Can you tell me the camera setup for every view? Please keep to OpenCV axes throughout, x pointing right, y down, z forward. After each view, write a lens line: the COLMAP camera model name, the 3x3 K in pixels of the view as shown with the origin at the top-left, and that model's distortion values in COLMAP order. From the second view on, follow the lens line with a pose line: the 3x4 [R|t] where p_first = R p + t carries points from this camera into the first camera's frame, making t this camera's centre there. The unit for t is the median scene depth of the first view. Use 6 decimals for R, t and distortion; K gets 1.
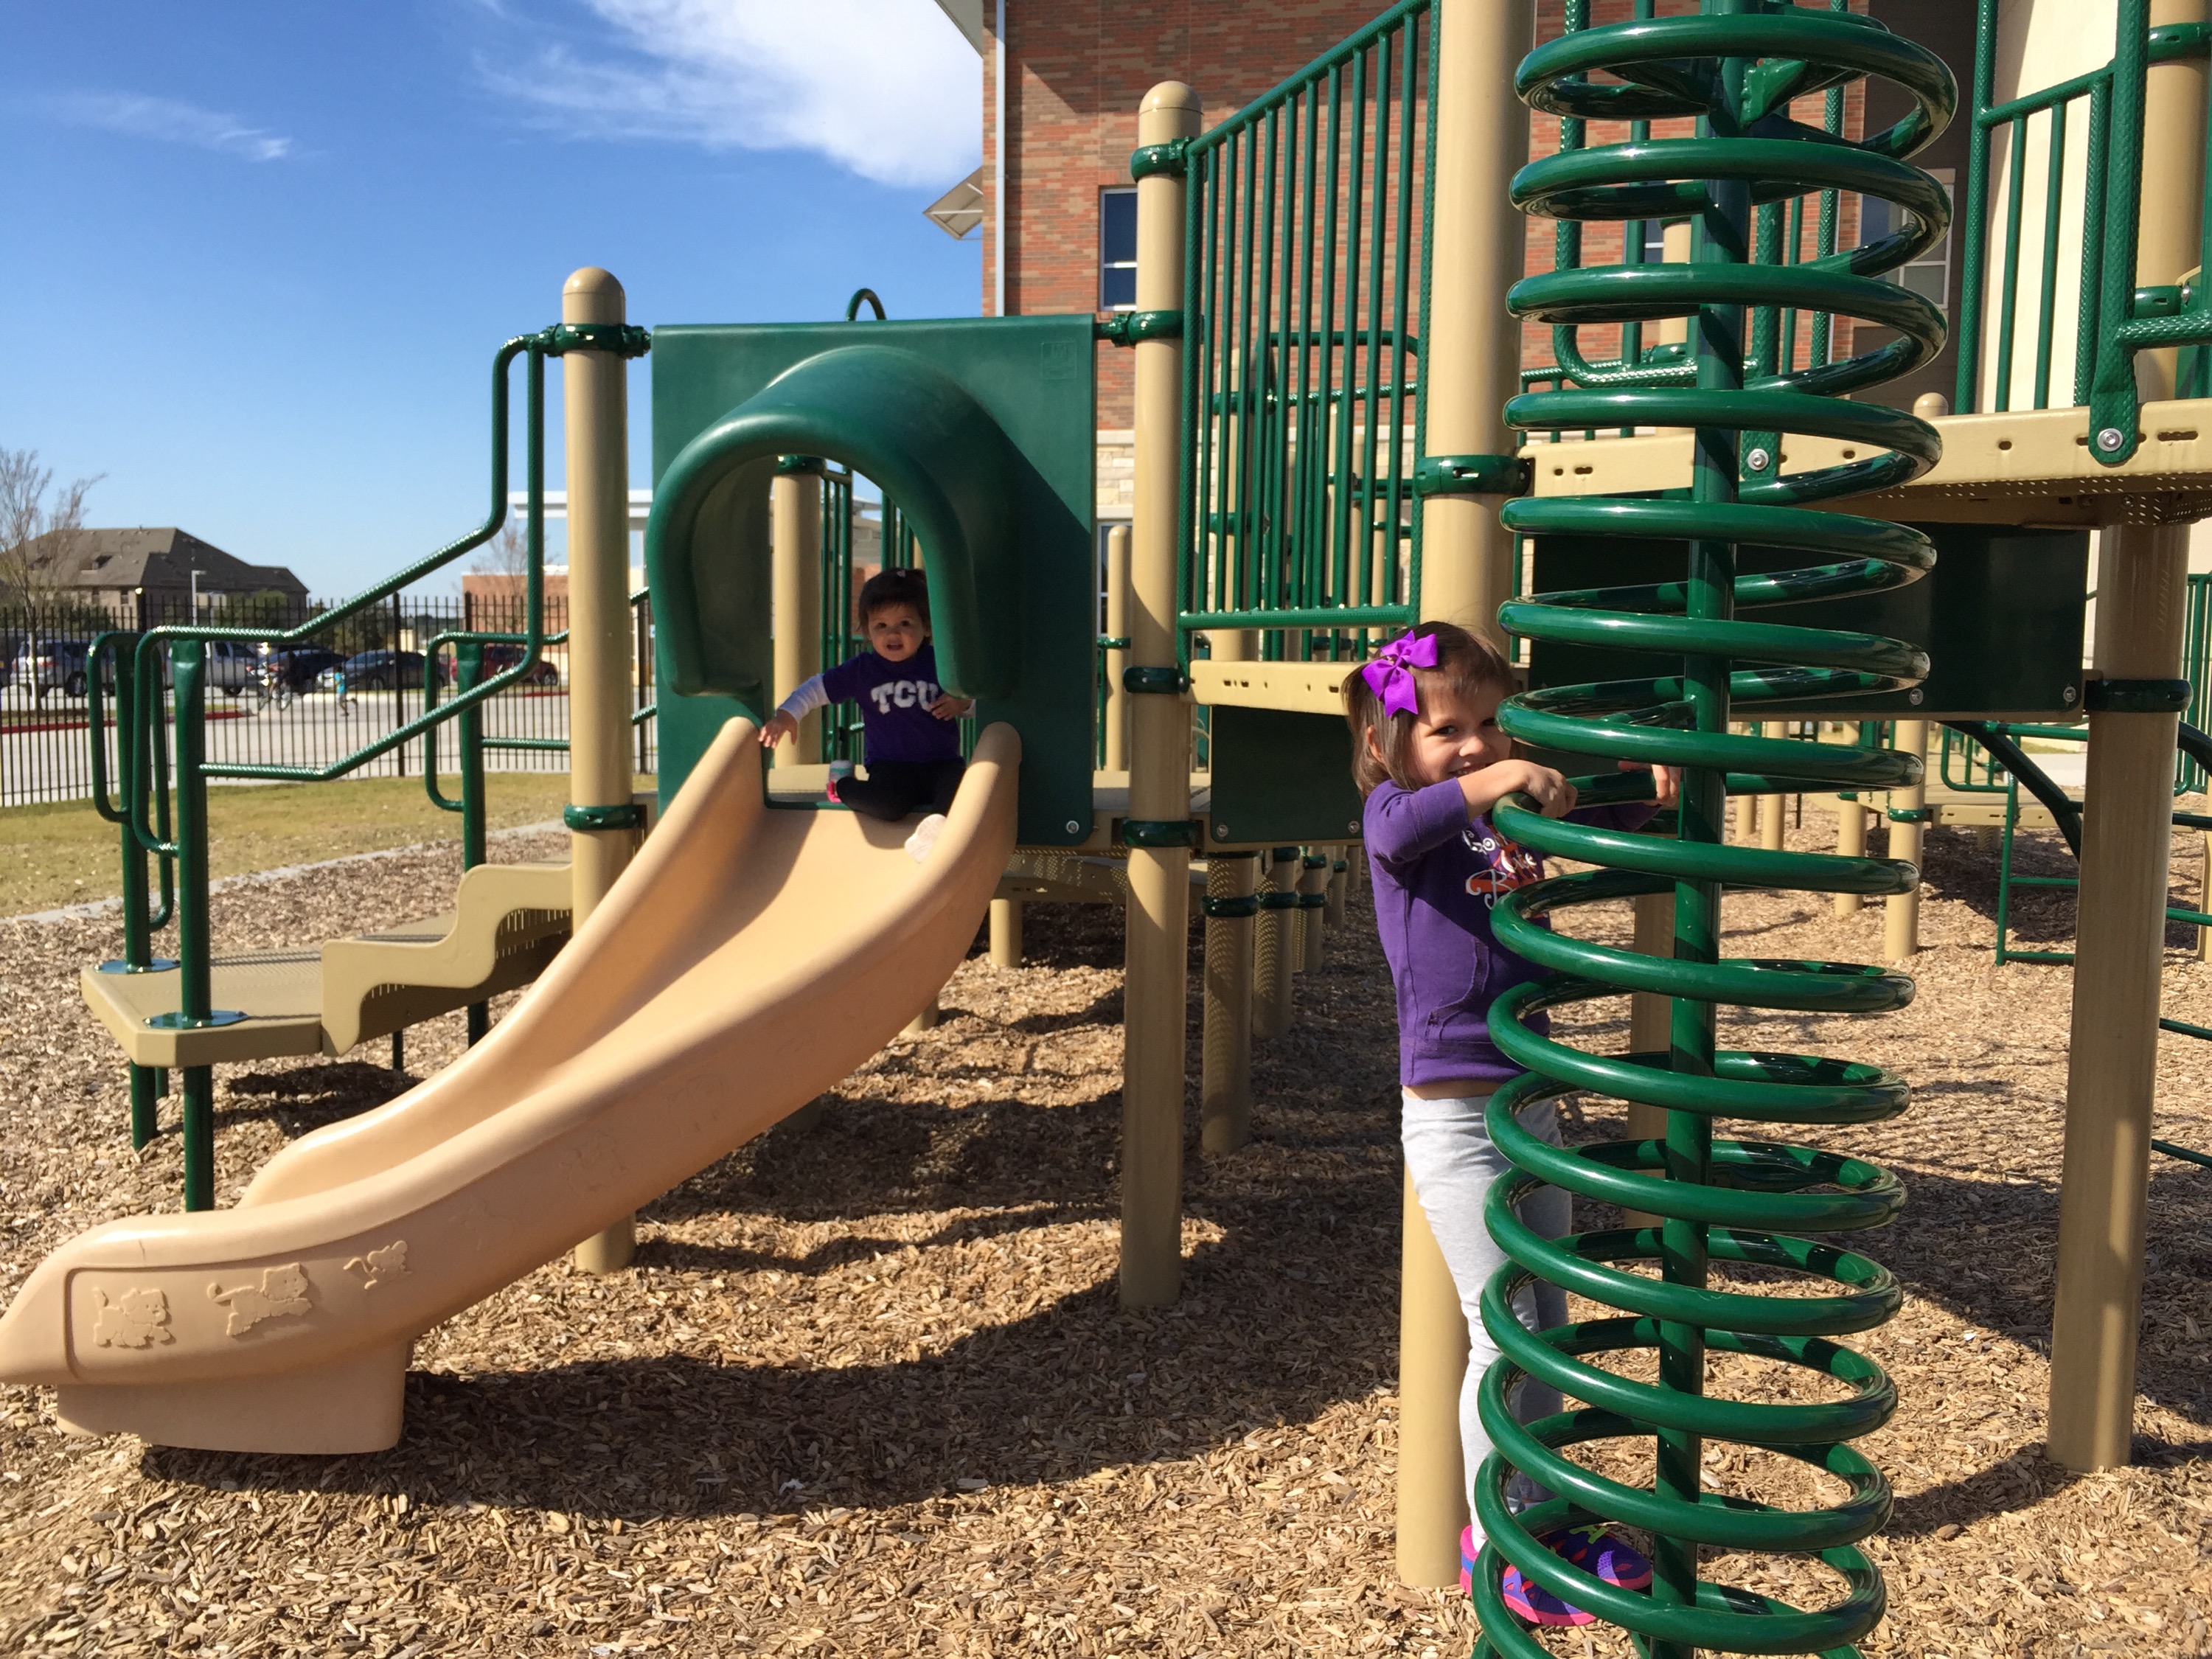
lens RADIAL K [[1924.5, 0, 1106.0], [0, 1924.5, 829.5], [0, 0, 1]] dist [0.107890, -0.168657]
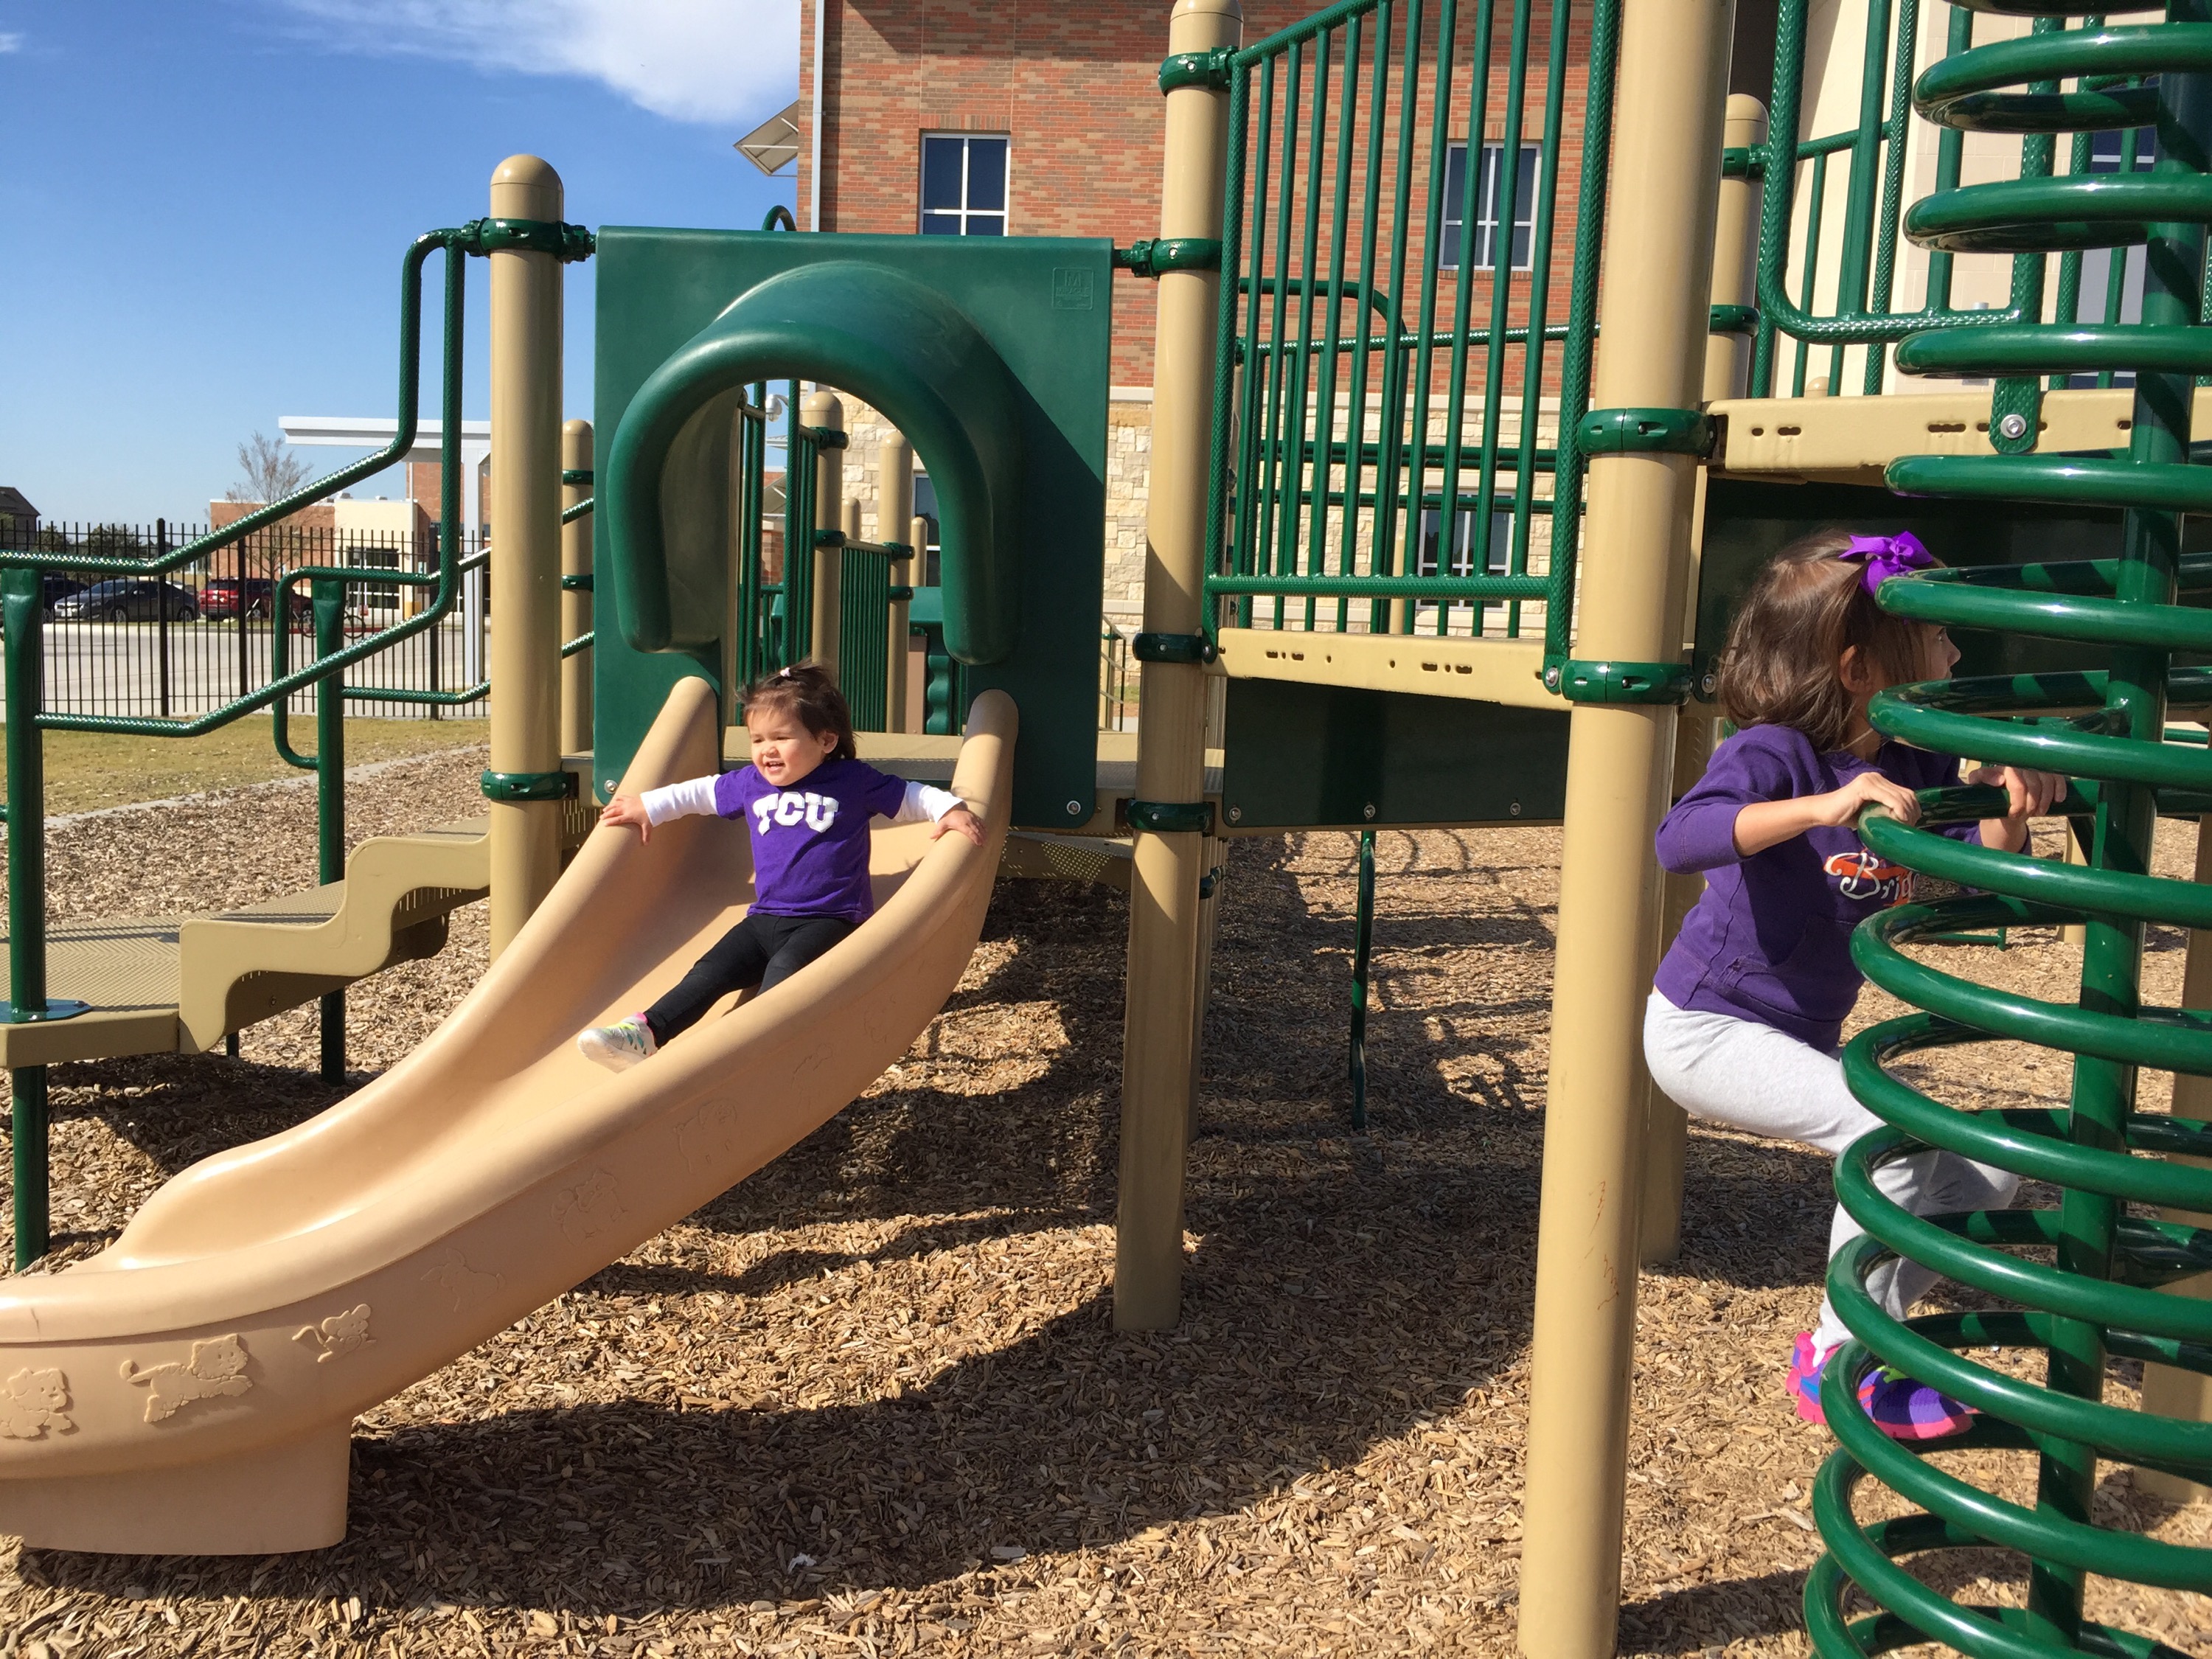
lens RADIAL K [[1873.6, 0, 1106.0], [0, 1873.6, 829.5], [0, 0, 1]] dist [0.067974, -0.101862]
pose [[0.990693, 0.013939, 0.135398, -0.125500], [-0.017501, 0.999530, 0.025152, -0.013910], [-0.134984, -0.027287, 0.990472, 0.127770]]
